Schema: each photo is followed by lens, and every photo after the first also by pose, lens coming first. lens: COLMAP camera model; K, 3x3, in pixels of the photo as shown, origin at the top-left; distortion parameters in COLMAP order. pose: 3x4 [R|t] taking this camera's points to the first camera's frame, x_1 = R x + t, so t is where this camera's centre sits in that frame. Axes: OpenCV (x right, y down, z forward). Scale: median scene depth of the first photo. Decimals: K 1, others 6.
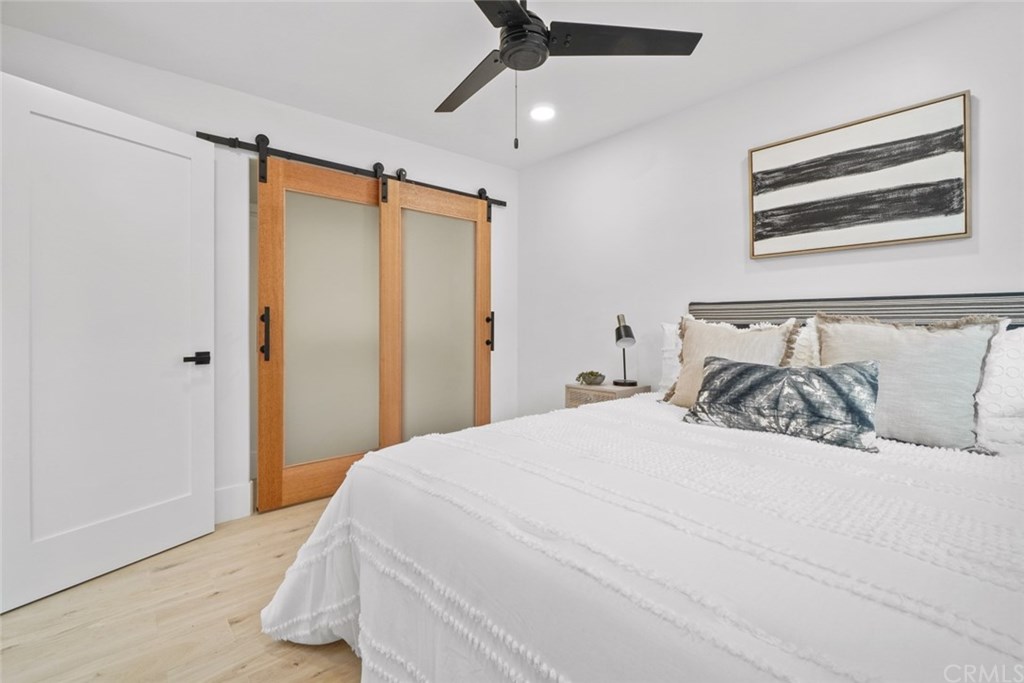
lens RADIAL K [[452.1, 0, 509.6], [0, 452.1, 329.1], [0, 0, 1]] dist [-0.002438, -0.000527]
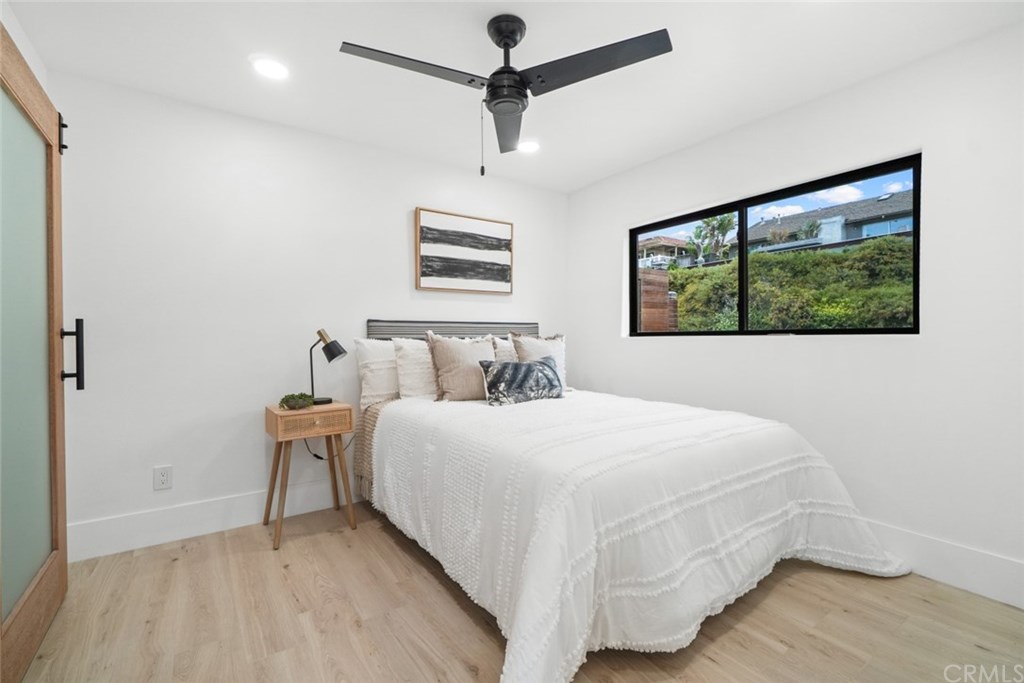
lens RADIAL K [[452.1, 0, 509.6], [0, 452.1, 329.1], [0, 0, 1]] dist [-0.002438, -0.000527]
pose [[0.106214, 0.014700, 0.994235, -1.010474], [0.019850, 0.999660, -0.016901, -0.013438], [-0.994145, 0.021531, 0.105886, 0.789013]]
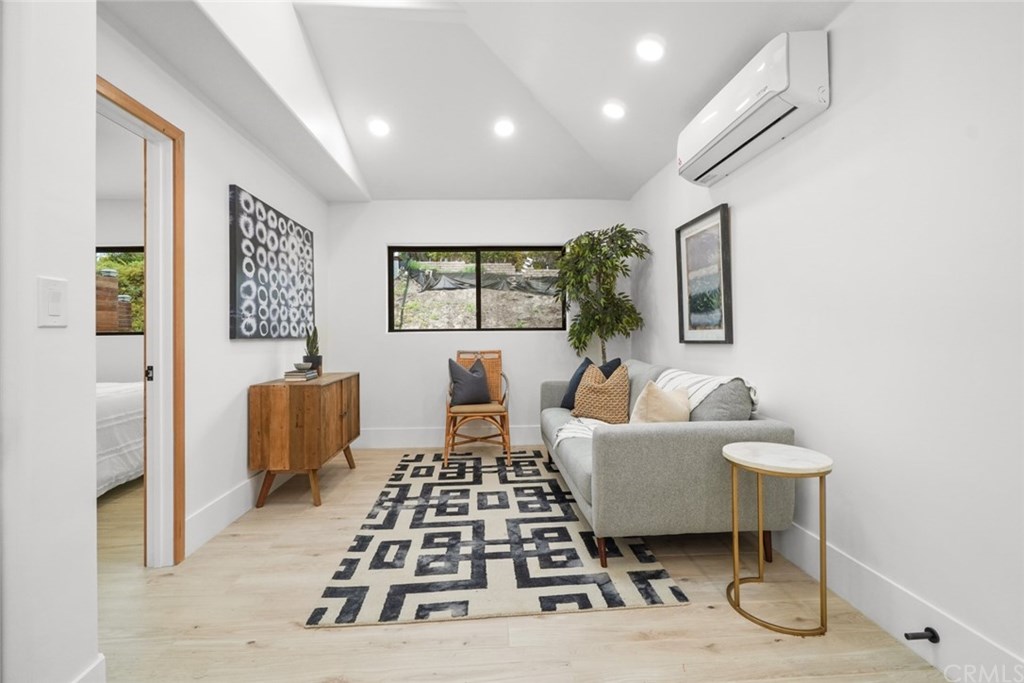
lens RADIAL K [[452.1, 0, 509.6], [0, 452.1, 329.1], [0, 0, 1]] dist [-0.002438, -0.000527]
pose [[-0.789502, 0.007091, 0.613707, -2.269179], [0.013752, 0.999887, 0.006139, -0.025088], [-0.613594, 0.013286, -0.789510, 0.920847]]
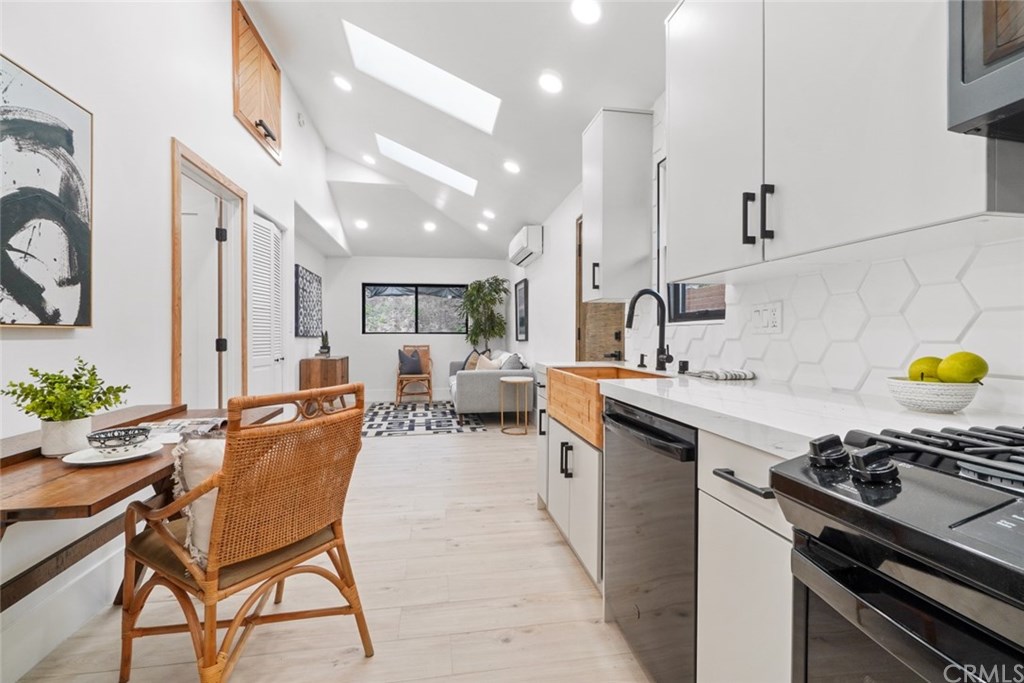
lens RADIAL K [[451.7, 0, 512.0], [0, 451.7, 341.5], [0, 0, 1]] dist [0.024030, -0.022706]
pose [[-0.857012, -0.013330, 0.515125, -3.580215], [0.000961, 0.999622, 0.027466, -0.046557], [-0.515296, 0.024034, -0.856675, 2.254314]]
